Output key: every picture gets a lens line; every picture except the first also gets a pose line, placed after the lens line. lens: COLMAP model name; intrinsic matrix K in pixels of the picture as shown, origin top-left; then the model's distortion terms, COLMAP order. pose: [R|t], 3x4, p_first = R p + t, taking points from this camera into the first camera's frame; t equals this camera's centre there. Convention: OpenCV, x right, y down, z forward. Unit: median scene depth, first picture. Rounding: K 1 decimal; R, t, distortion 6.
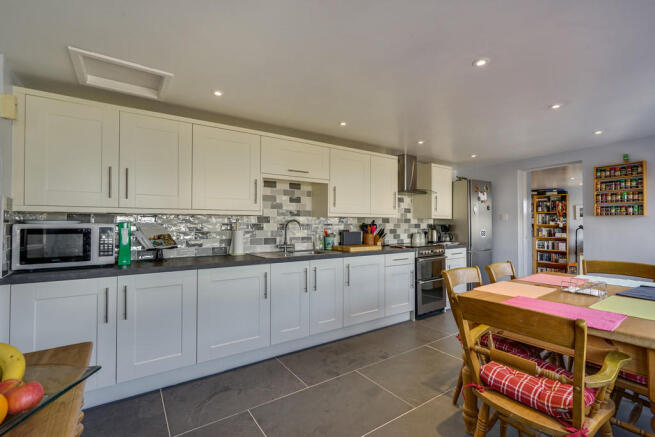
lens RADIAL K [[294.3, 0, 326.5], [0, 294.3, 219.4], [0, 0, 1]] dist [0.001478, 0.000221]
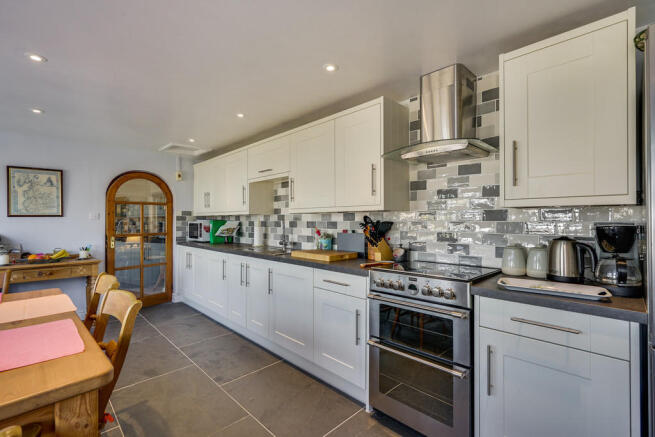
lens RADIAL K [[294.3, 0, 326.5], [0, 294.3, 219.4], [0, 0, 1]] dist [0.001478, 0.000221]
pose [[0.170860, -0.004487, -0.985285, 0.914806], [0.015651, 0.999876, -0.001839, 0.011681], [0.985171, -0.015106, 0.170909, 0.983716]]
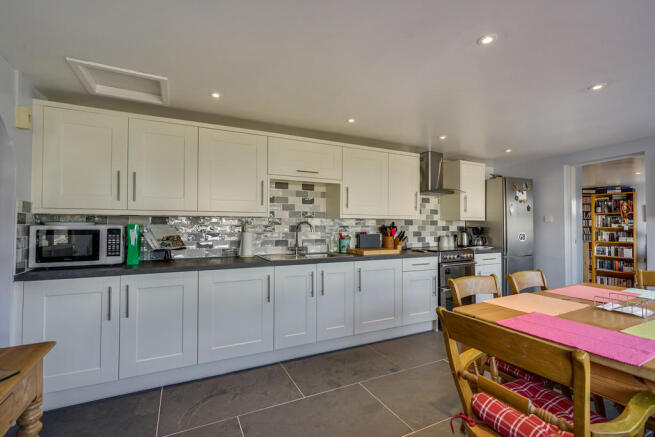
lens RADIAL K [[294.3, 0, 326.5], [0, 294.3, 219.4], [0, 0, 1]] dist [0.001478, 0.000221]
pose [[0.990090, -0.000640, -0.140435, 0.098193], [-0.000290, 0.999978, -0.006598, 0.000482], [0.140436, 0.006574, 0.990068, 0.043689]]
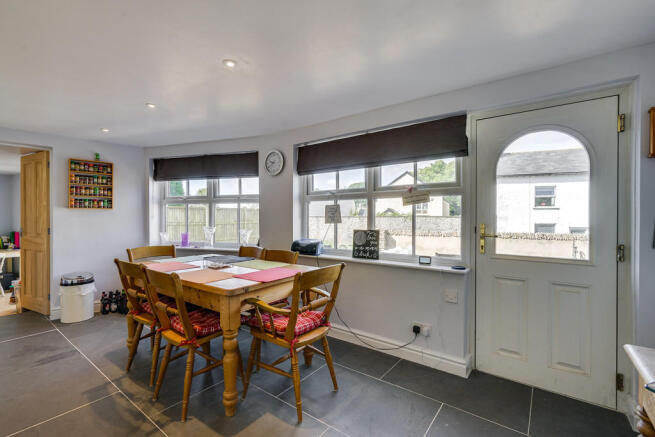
lens RADIAL K [[294.3, 0, 326.5], [0, 294.3, 219.4], [0, 0, 1]] dist [0.001478, 0.000221]
pose [[-0.315401, -0.012391, 0.948878, -0.328034], [-0.015157, 0.999853, 0.008019, 0.006349], [-0.948837, -0.011853, -0.315542, 0.547093]]
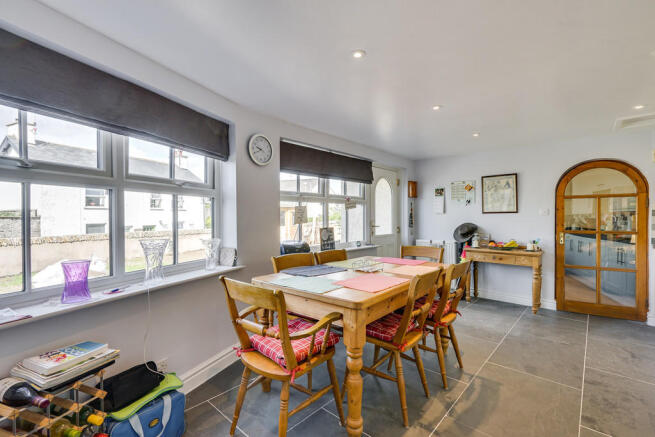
lens RADIAL K [[294.3, 0, 326.5], [0, 294.3, 219.4], [0, 0, 1]] dist [0.001478, 0.000221]
pose [[-0.973530, 0.001158, -0.228557, 0.772616], [0.001947, 0.999993, -0.003225, 0.015620], [0.228552, -0.003585, -0.973525, 1.273202]]
